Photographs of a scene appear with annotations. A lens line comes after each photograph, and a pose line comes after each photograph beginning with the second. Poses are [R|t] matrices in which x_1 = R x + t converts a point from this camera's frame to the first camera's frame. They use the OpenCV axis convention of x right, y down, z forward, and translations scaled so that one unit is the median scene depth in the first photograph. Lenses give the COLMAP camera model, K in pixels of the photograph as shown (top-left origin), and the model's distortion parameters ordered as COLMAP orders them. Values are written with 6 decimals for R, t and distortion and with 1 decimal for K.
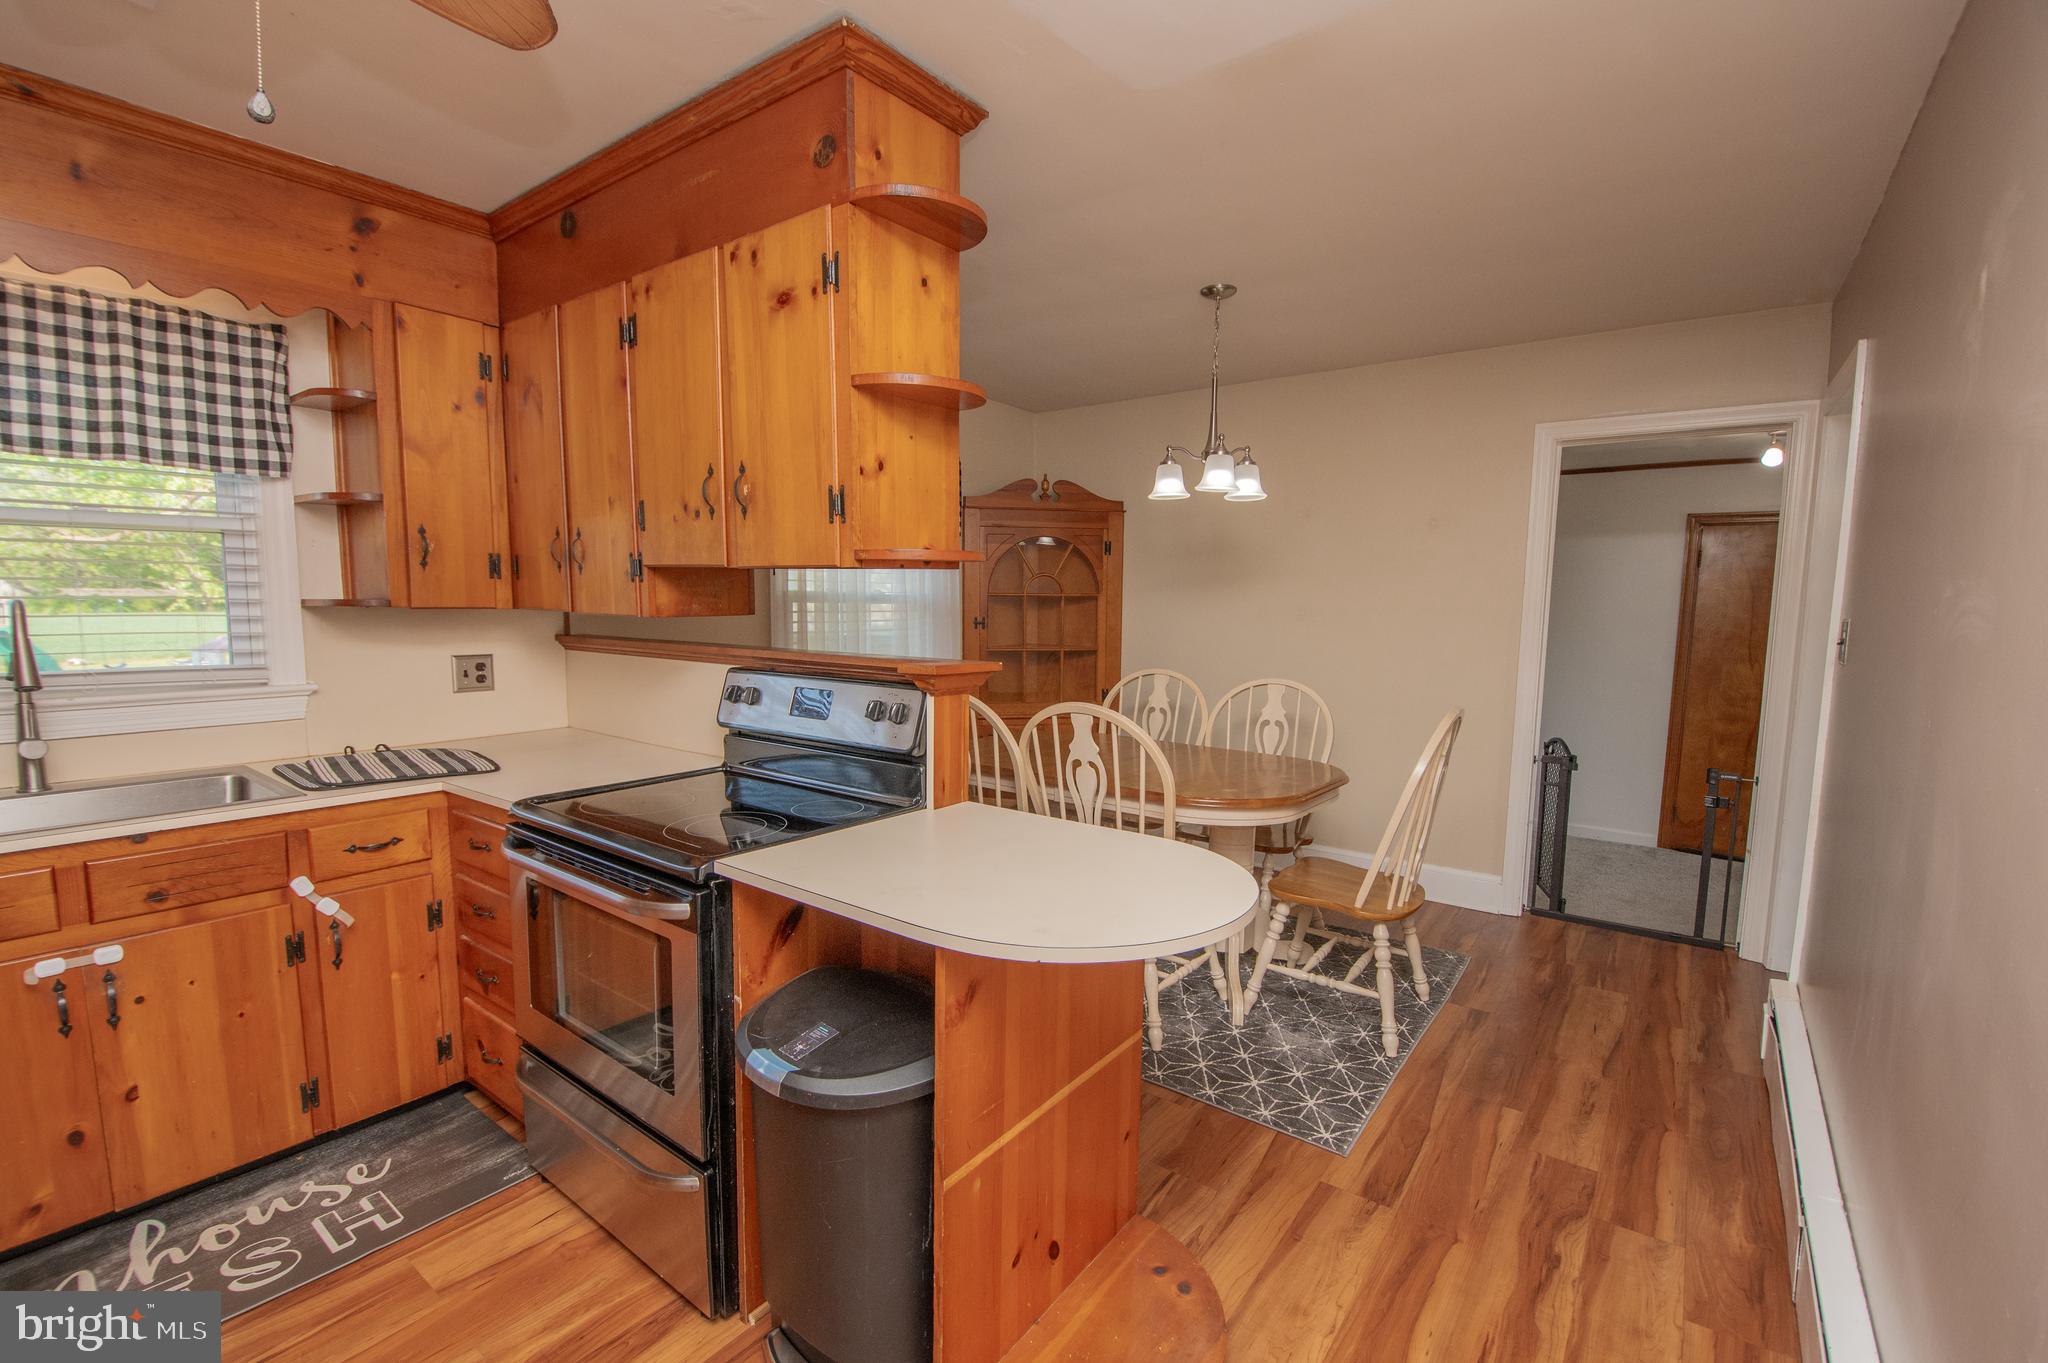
lens RADIAL K [[901.3, 0, 975.0], [0, 901.3, 690.1], [0, 0, 1]] dist [-0.026975, -0.003144]
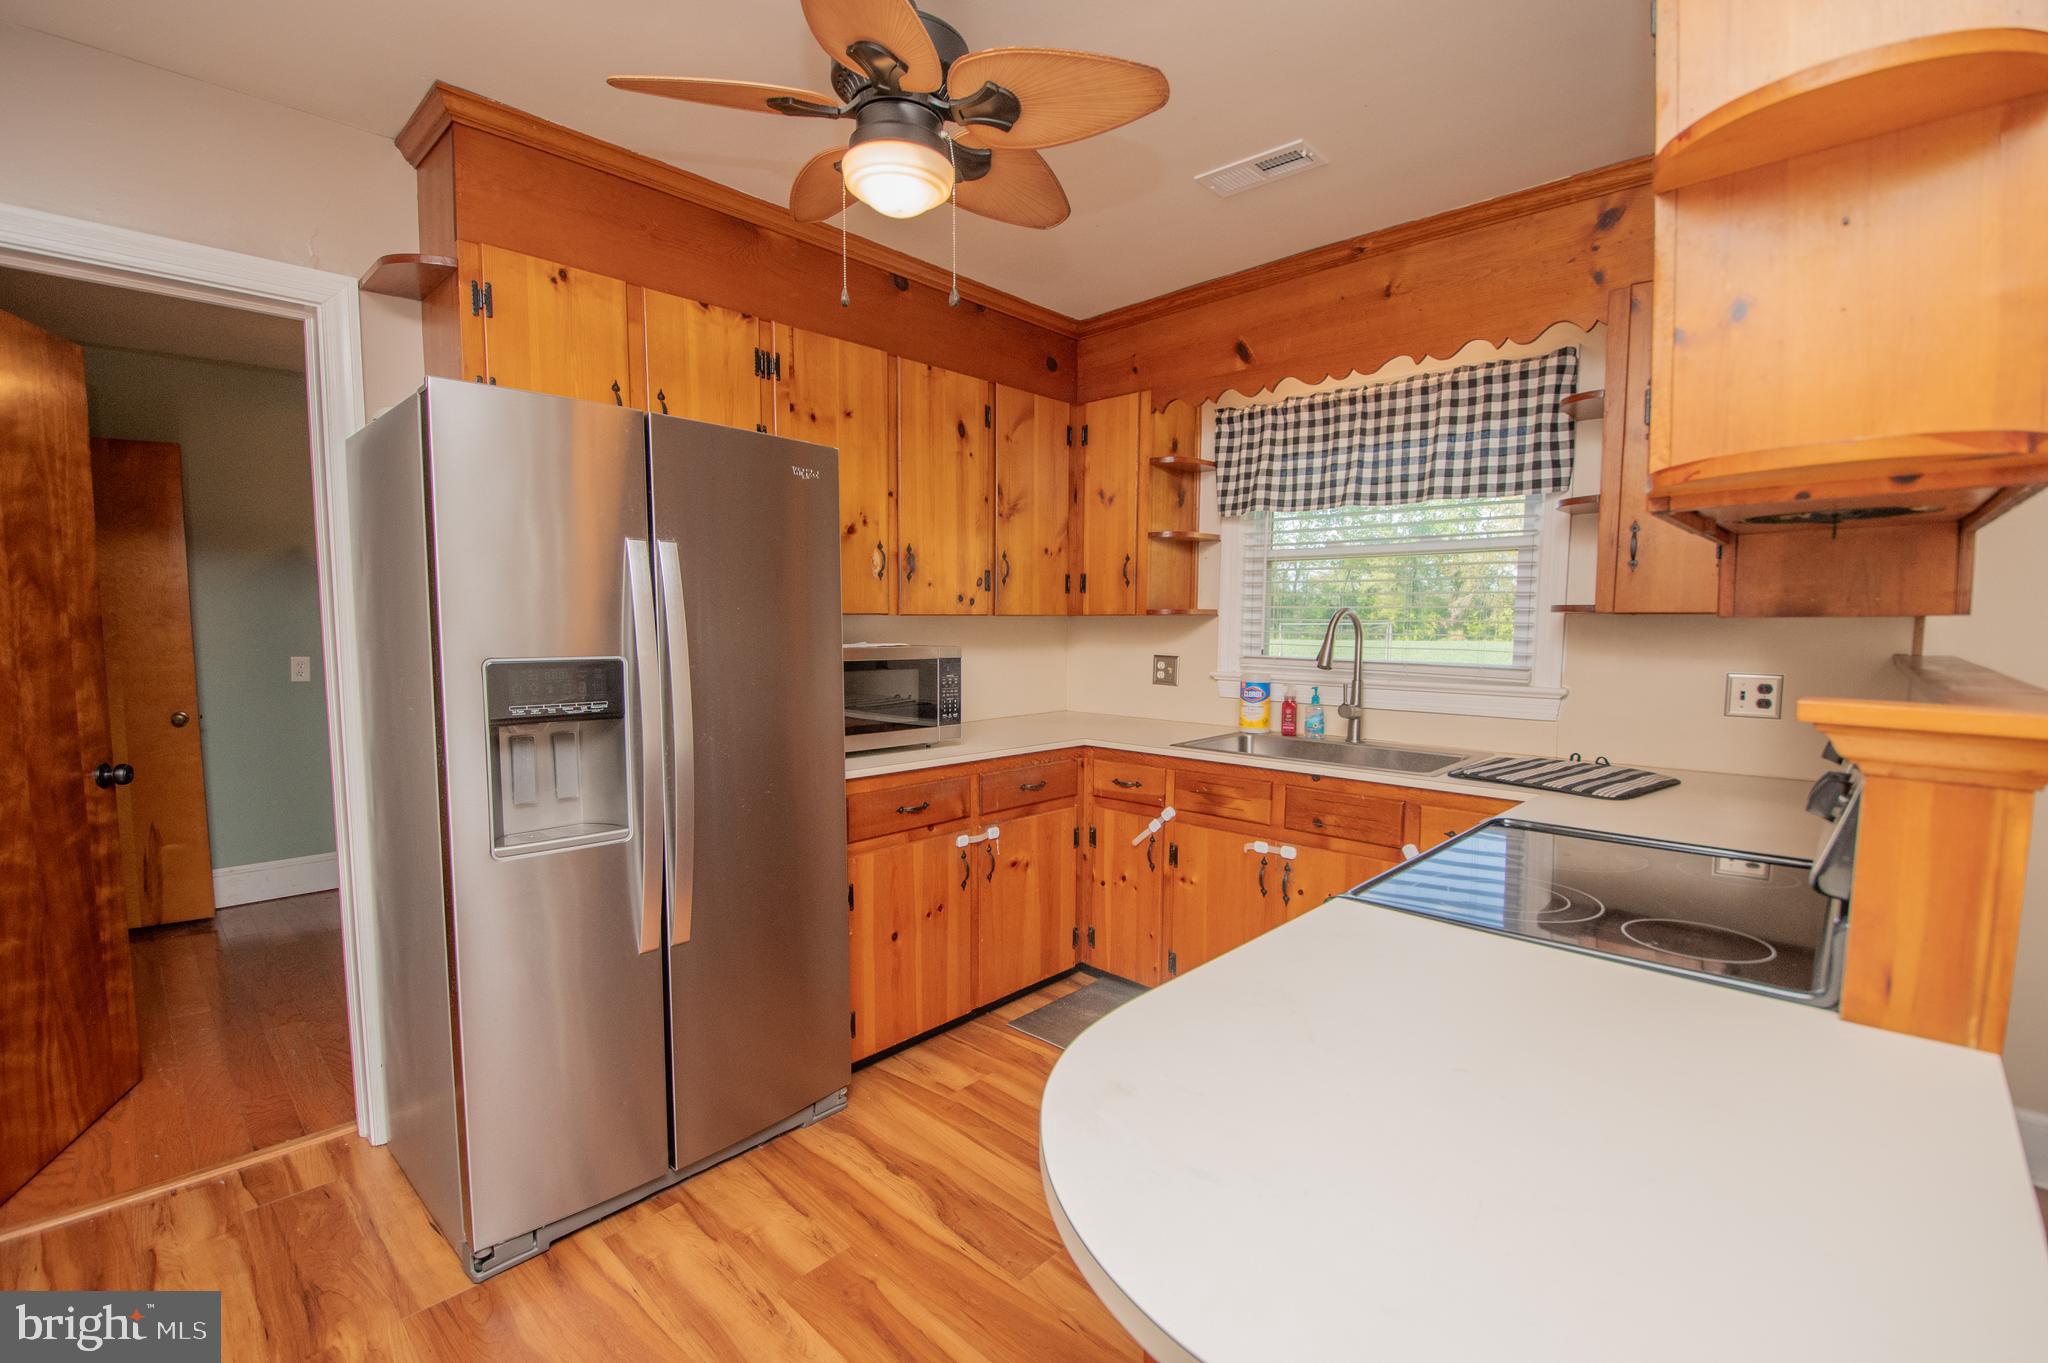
lens RADIAL K [[901.3, 0, 1027.5], [0, 901.3, 688.9], [0, 0, 1]] dist [-0.026975, -0.003144]
pose [[-0.106486, 0.074863, -0.991492, 0.374500], [-0.095467, 0.991785, 0.085138, -0.037238], [0.989721, 0.103721, -0.098464, 0.512999]]
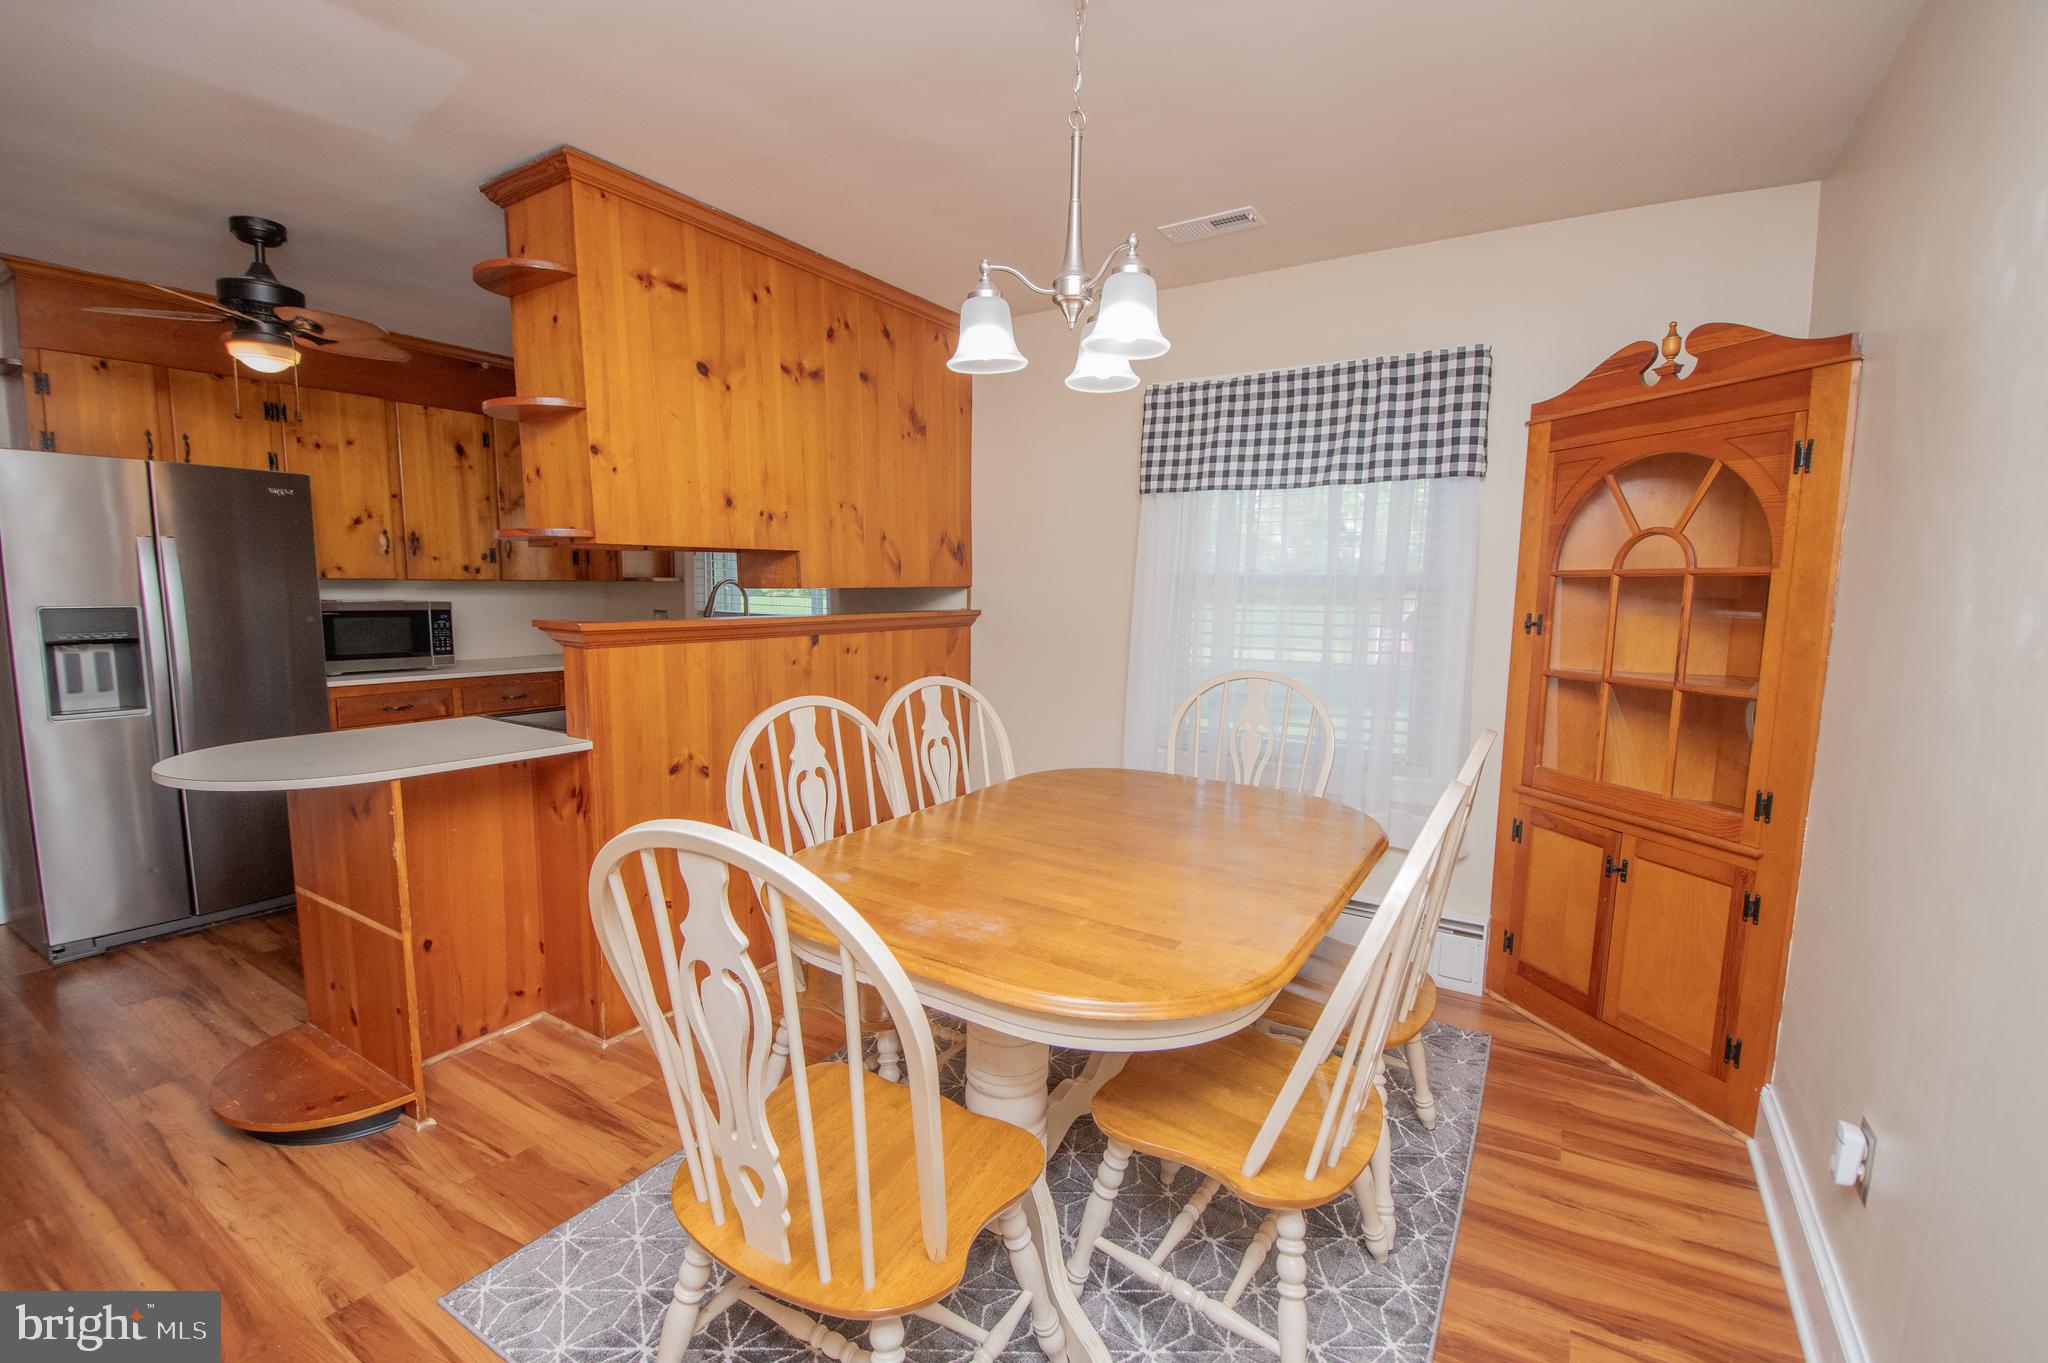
lens RADIAL K [[901.3, 0, 1019.5], [0, 901.3, 694.0], [0, 0, 1]] dist [-0.026975, -0.003144]
pose [[0.101034, 0.125252, -0.986967, 0.693916], [-0.113499, 0.987018, 0.113639, -0.081039], [0.988388, 0.100539, 0.113939, 0.850178]]
